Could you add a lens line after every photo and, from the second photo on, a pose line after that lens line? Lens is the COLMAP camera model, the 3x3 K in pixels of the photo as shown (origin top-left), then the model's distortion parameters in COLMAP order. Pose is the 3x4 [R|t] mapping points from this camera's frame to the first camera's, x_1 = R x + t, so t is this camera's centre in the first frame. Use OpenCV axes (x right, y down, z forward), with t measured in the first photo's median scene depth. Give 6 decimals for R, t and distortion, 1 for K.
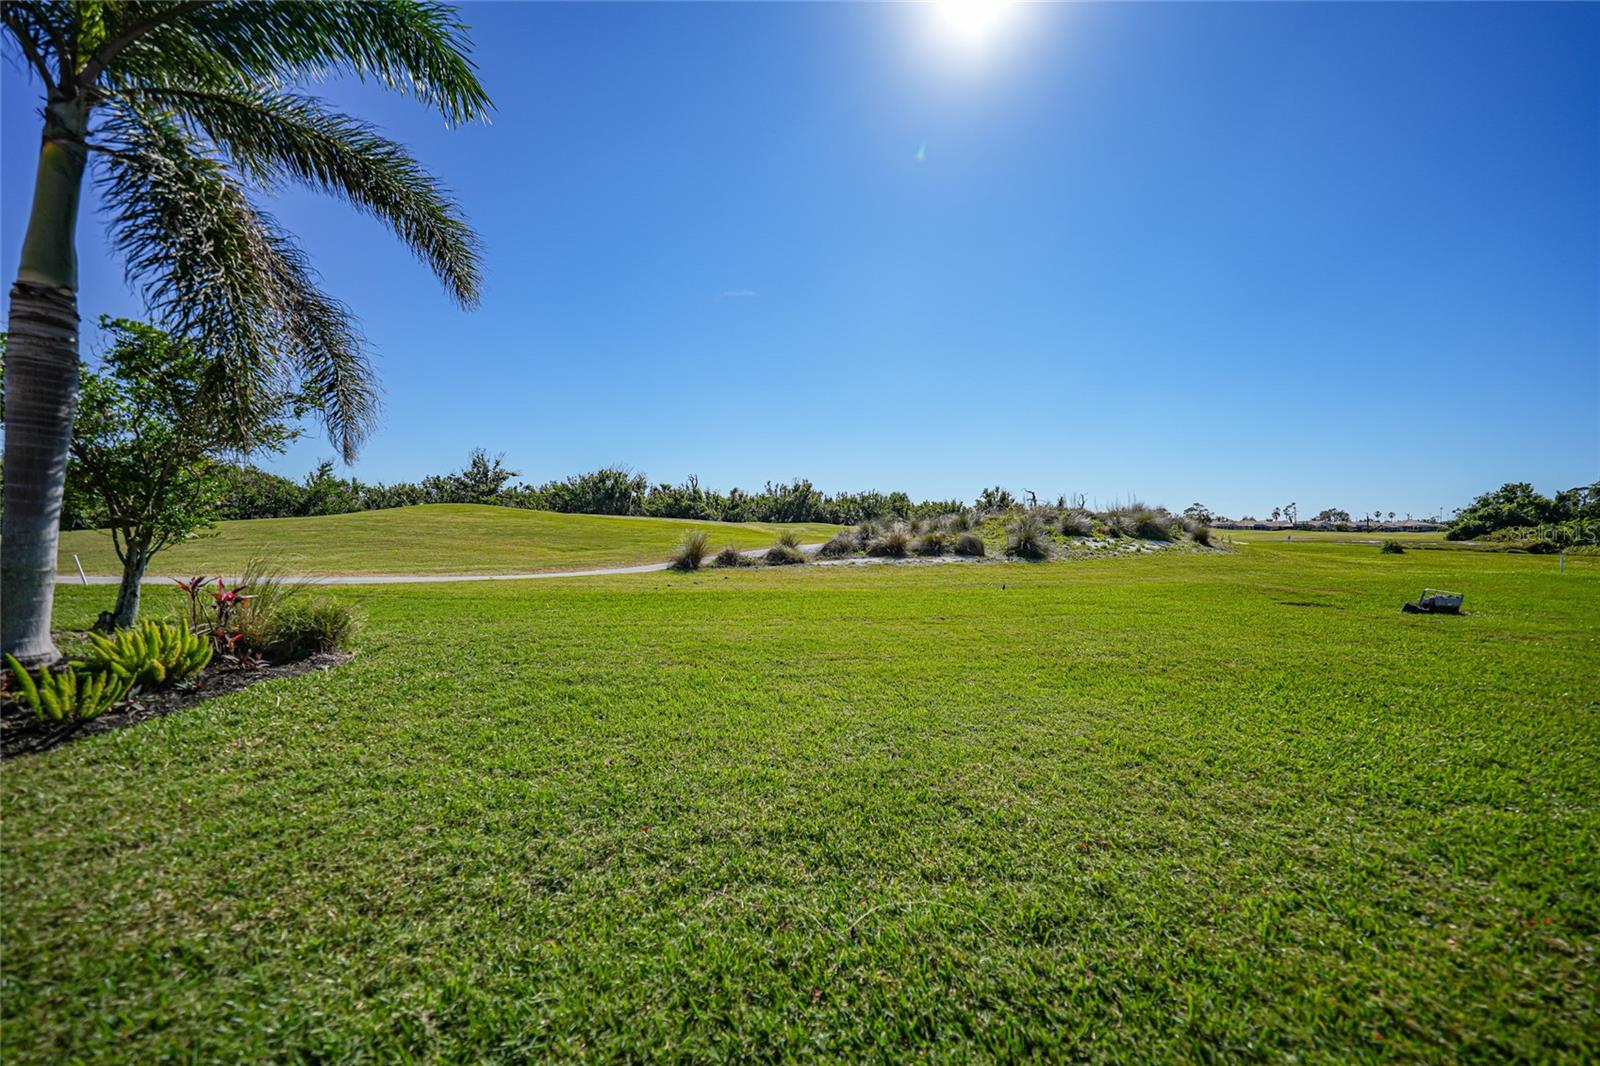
lens RADIAL K [[548.5, 0, 801.4], [0, 548.5, 531.6], [0, 0, 1]] dist [-0.030717, 0.006289]
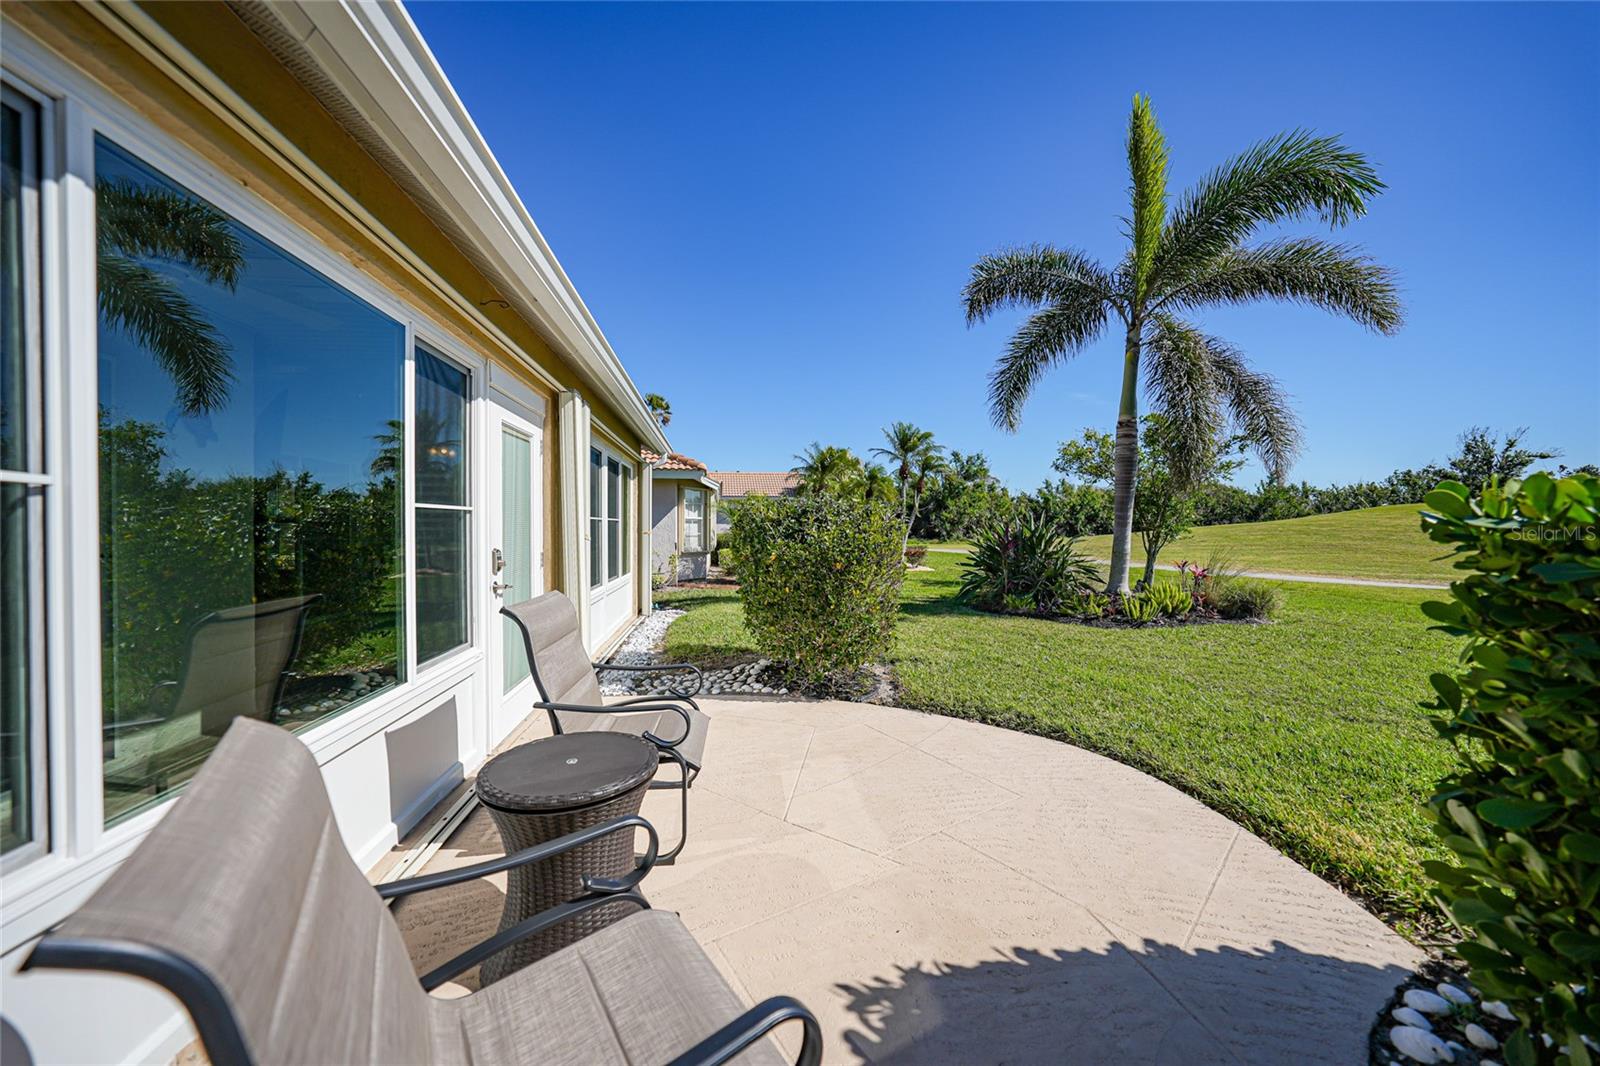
lens RADIAL K [[548.5, 0, 801.4], [0, 548.5, 531.6], [0, 0, 1]] dist [-0.030717, 0.006289]
pose [[0.120444, -0.002582, -0.992717, 0.341087], [-0.005523, 0.999979, -0.003271, 0.001295], [0.992705, 0.005876, 0.120428, -0.331483]]
